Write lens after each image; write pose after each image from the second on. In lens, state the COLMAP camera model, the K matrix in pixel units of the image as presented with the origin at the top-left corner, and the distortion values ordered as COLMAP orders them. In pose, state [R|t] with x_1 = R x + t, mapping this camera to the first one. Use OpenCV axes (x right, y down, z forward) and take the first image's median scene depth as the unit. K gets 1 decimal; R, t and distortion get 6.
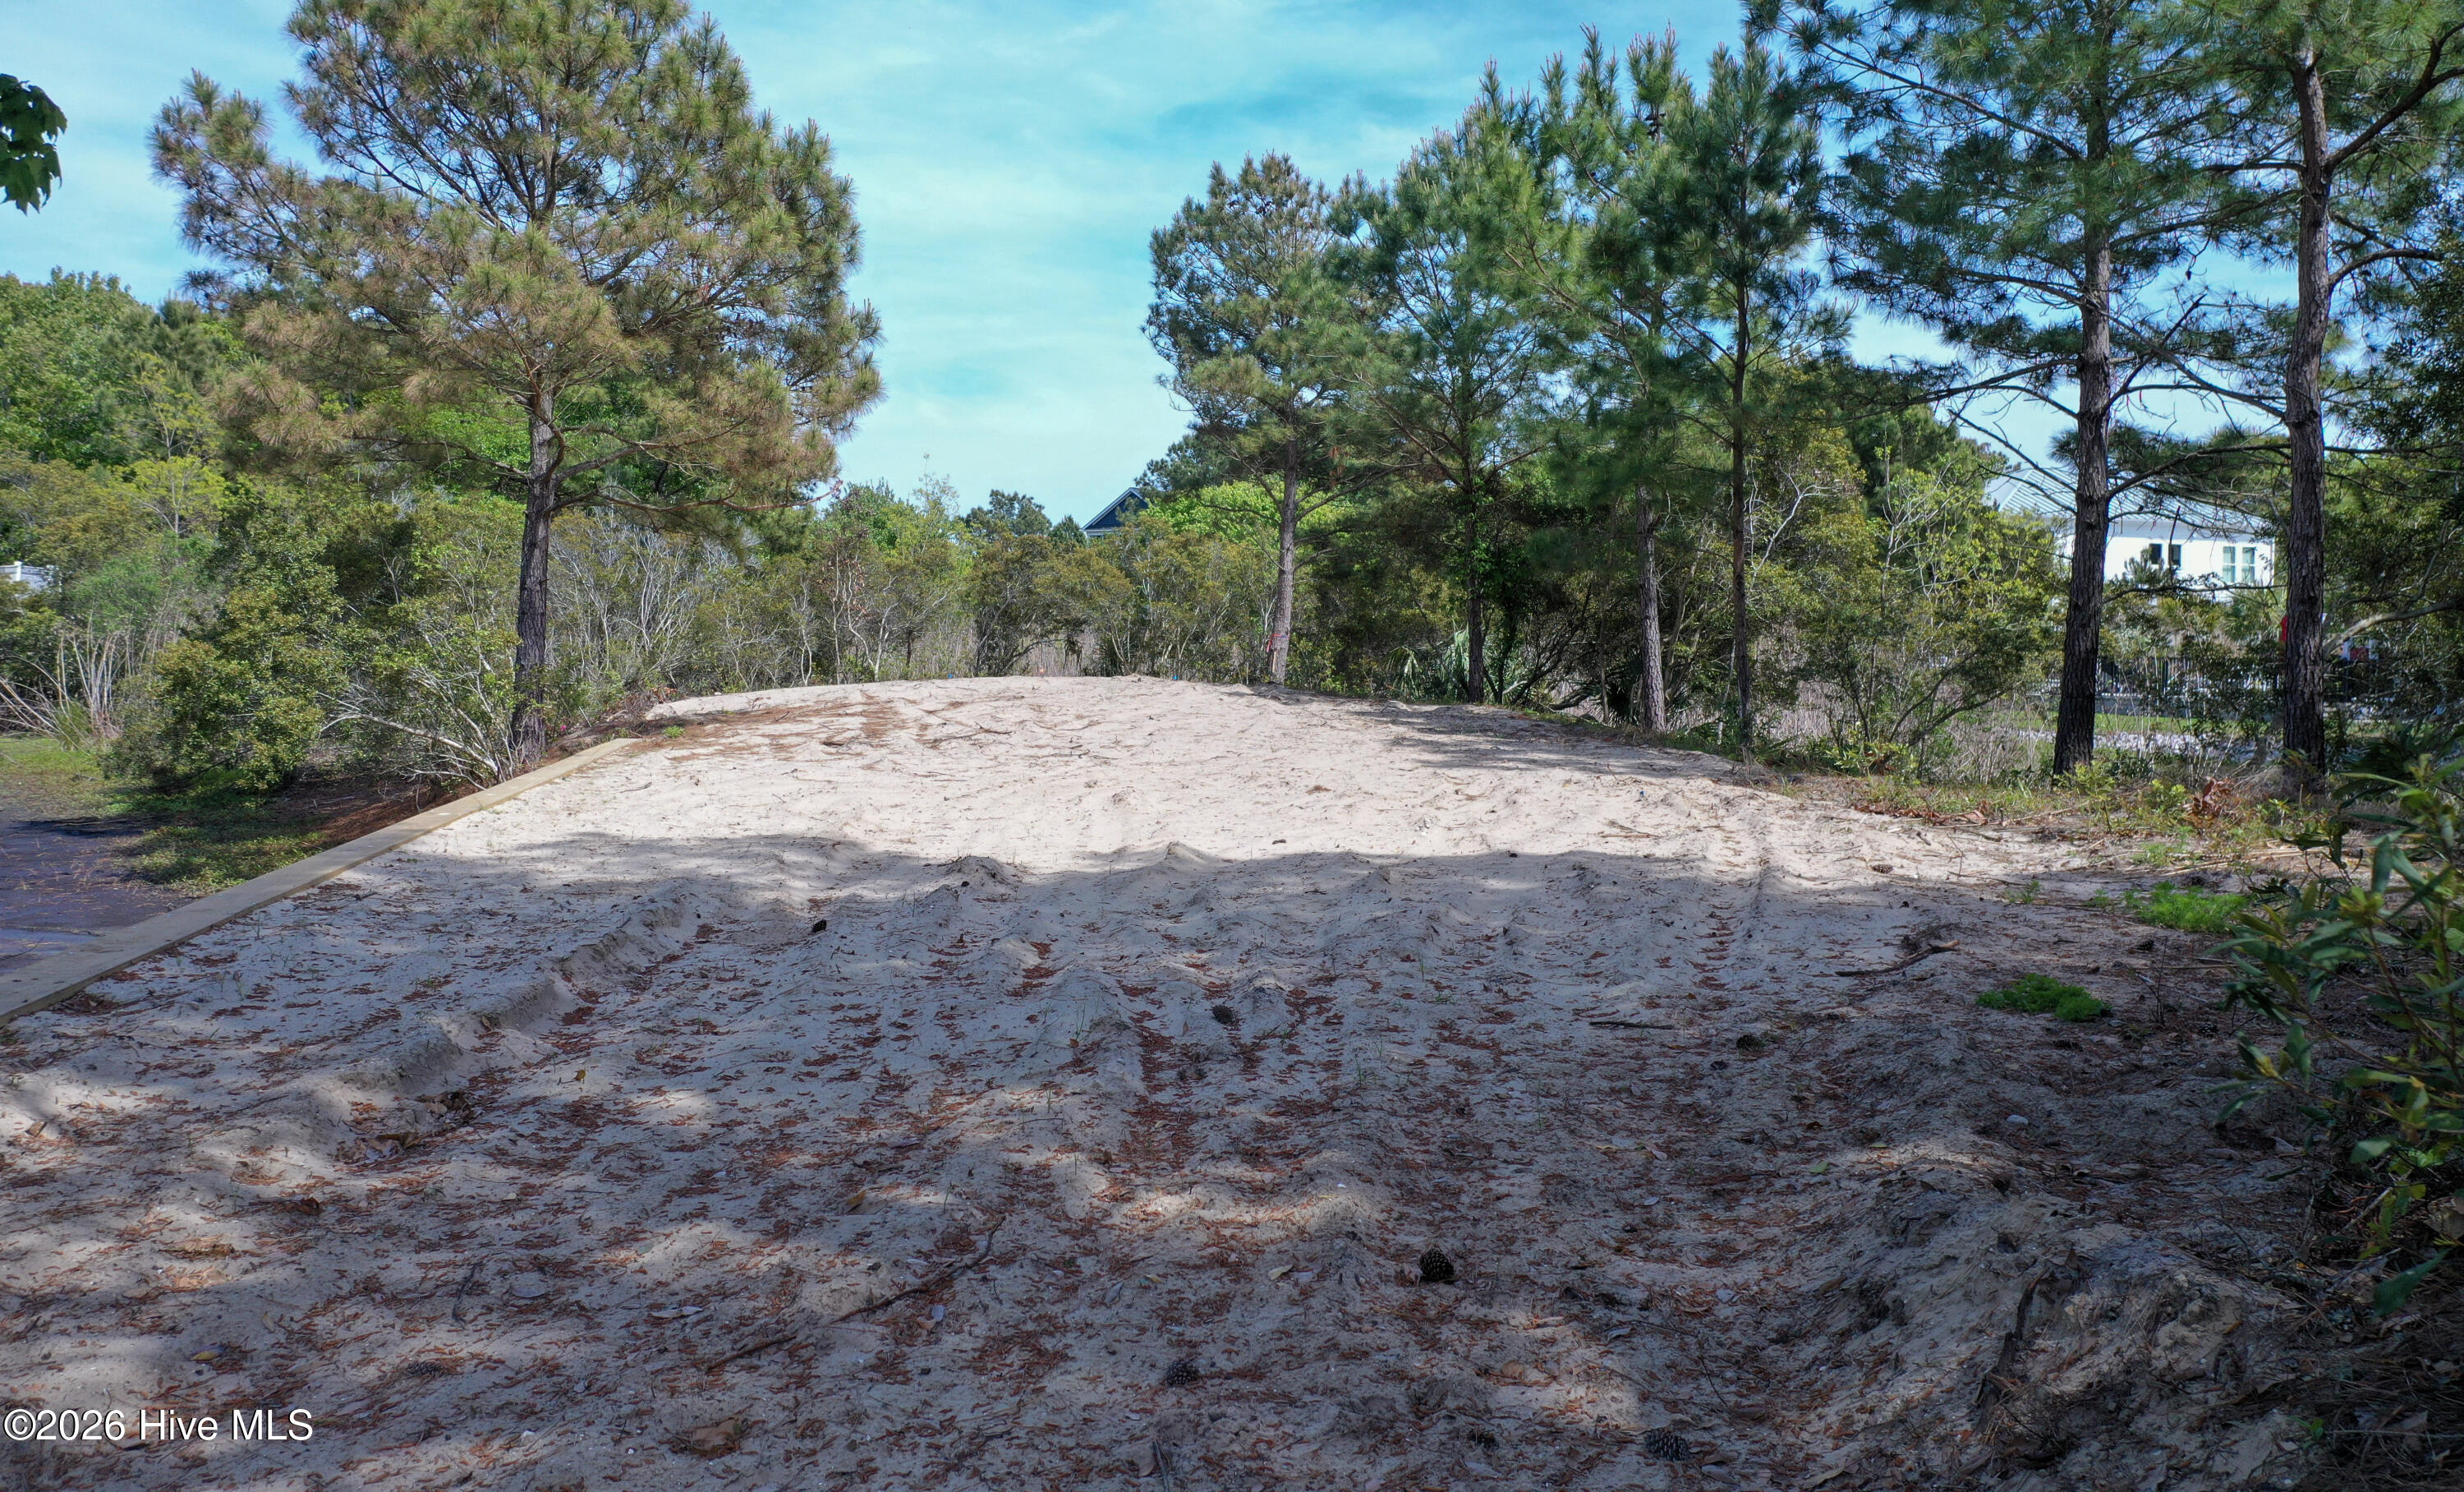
lens RADIAL K [[1691.7, 0, 1233.4], [0, 1691.7, 750.0], [0, 0, 1]] dist [-0.011969, -0.009349]
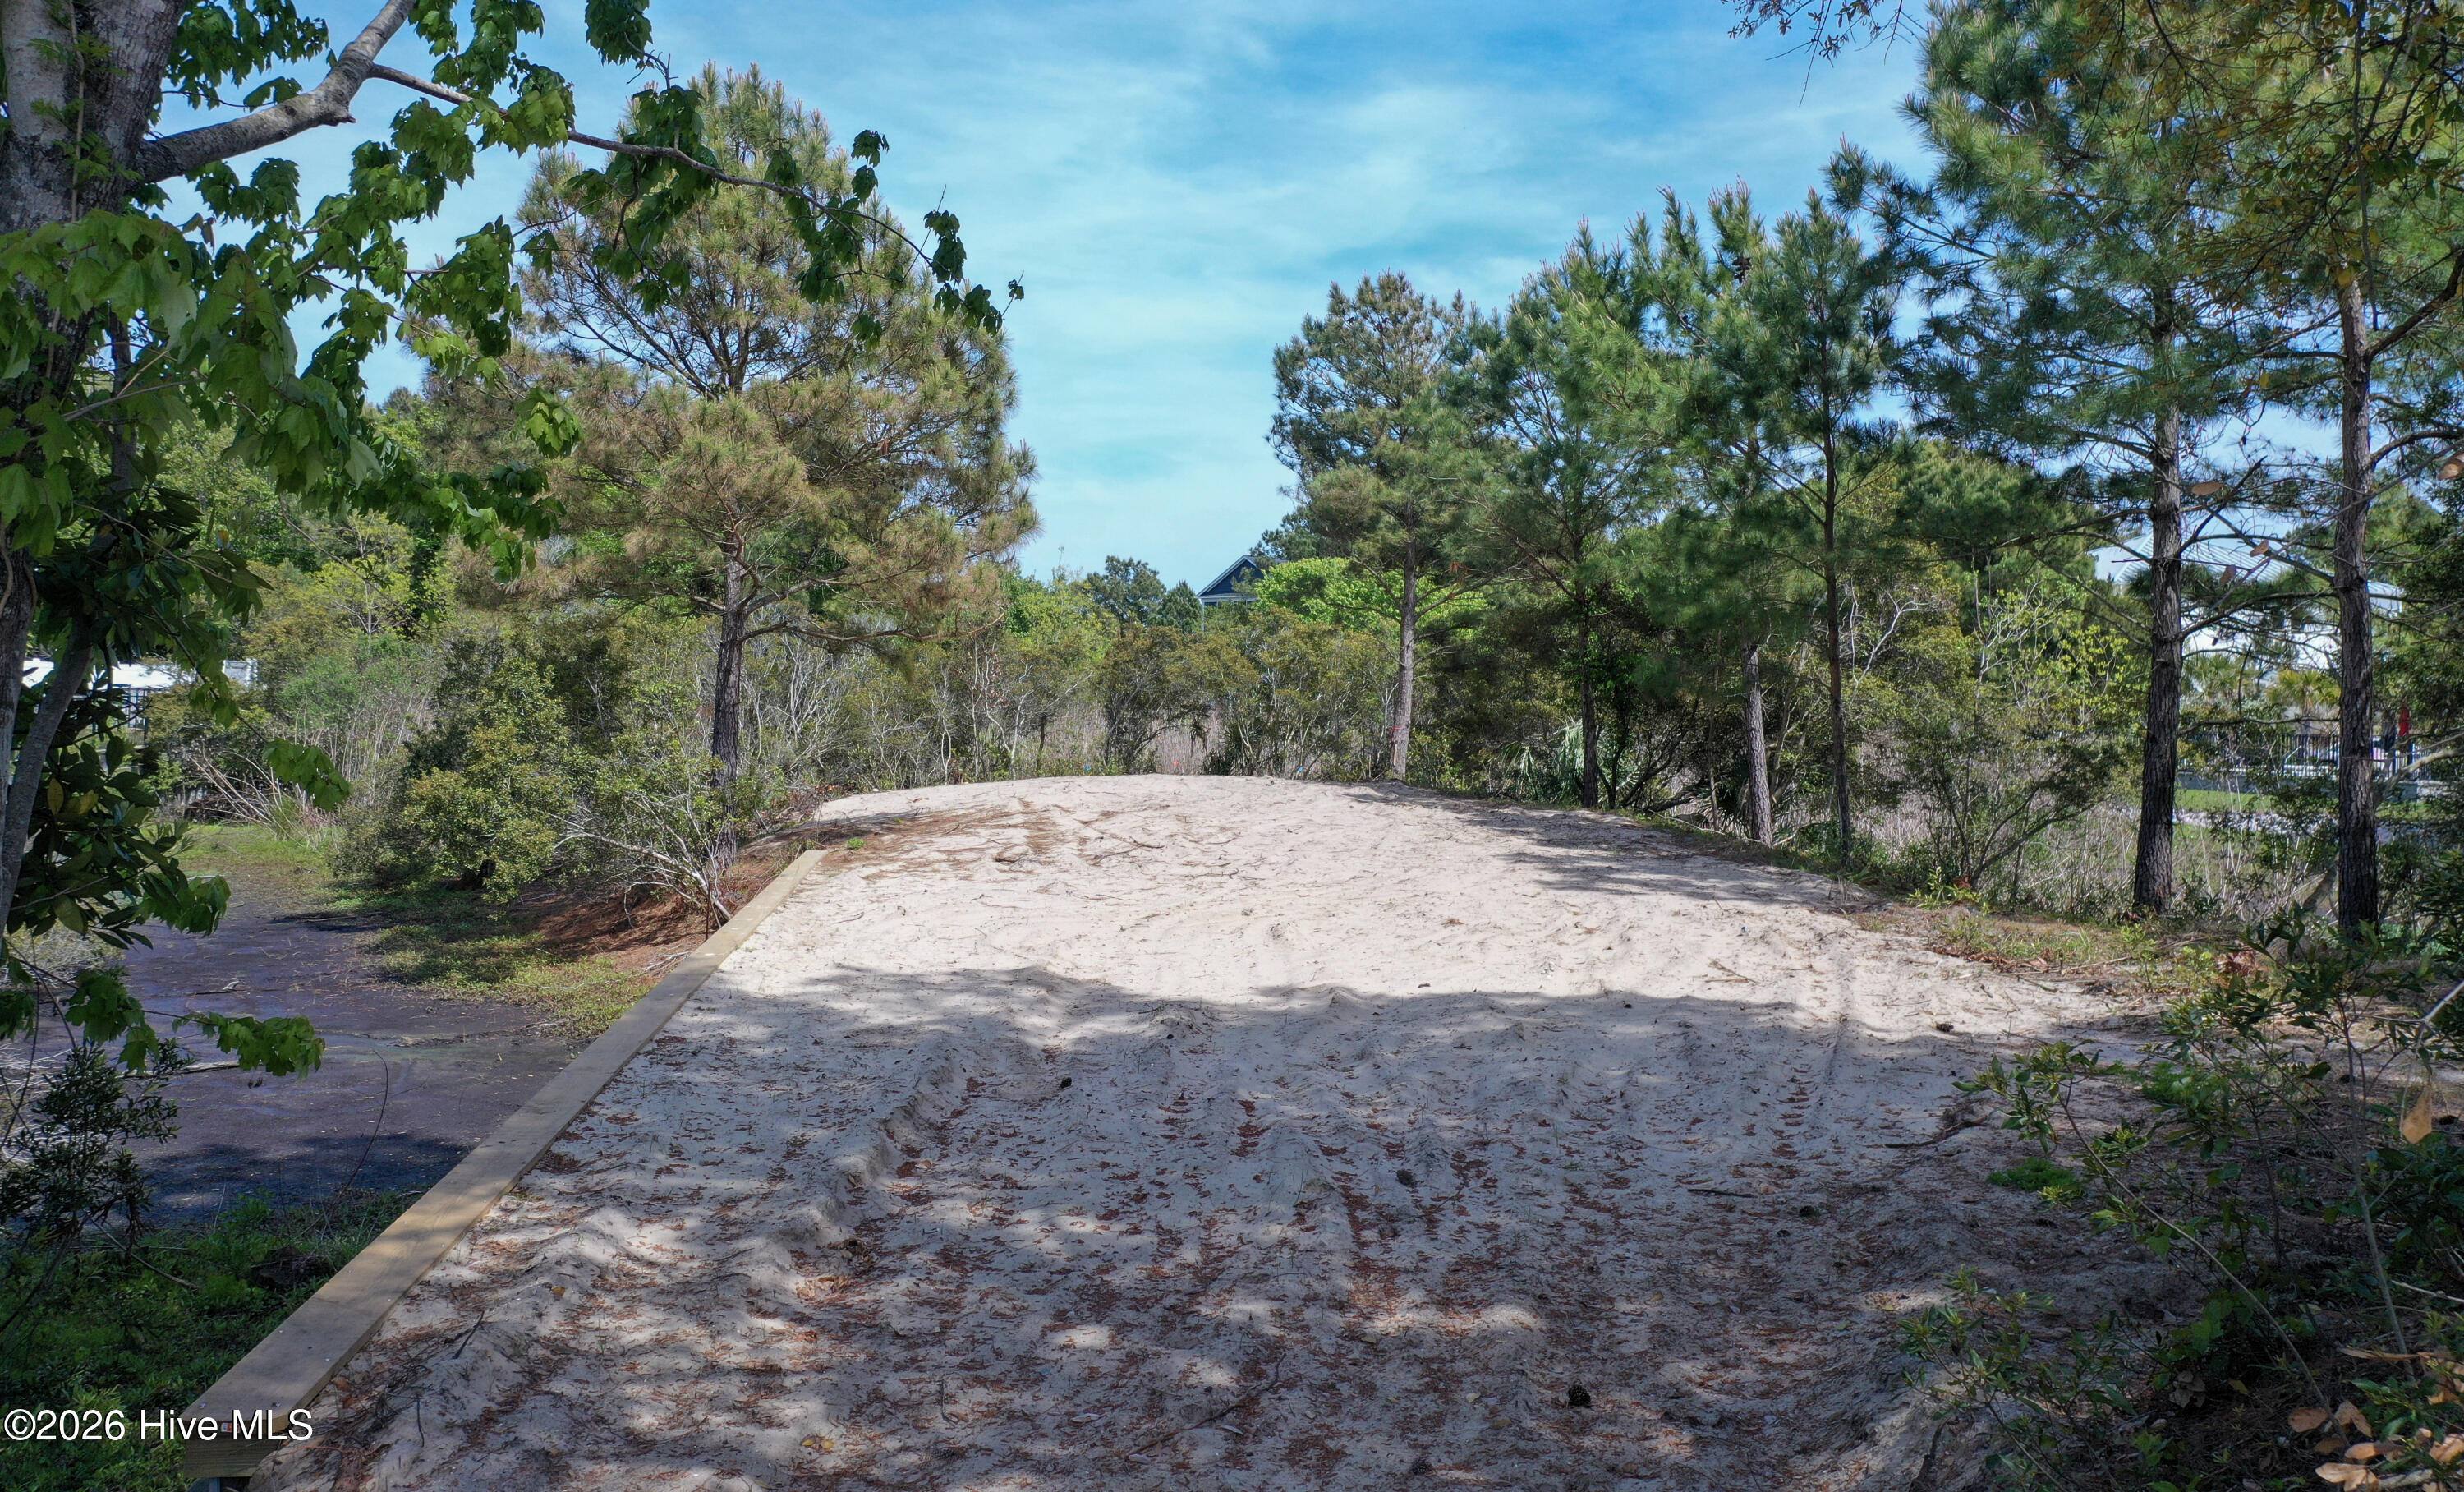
lens RADIAL K [[1691.7, 0, 1232.2], [0, 1691.7, 740.3], [0, 0, 1]] dist [-0.011969, -0.009349]
pose [[0.997850, -0.007775, -0.065072, -0.015037], [0.005379, 0.999304, -0.036922, -0.039254], [0.065314, 0.036493, 0.997197, -0.095180]]
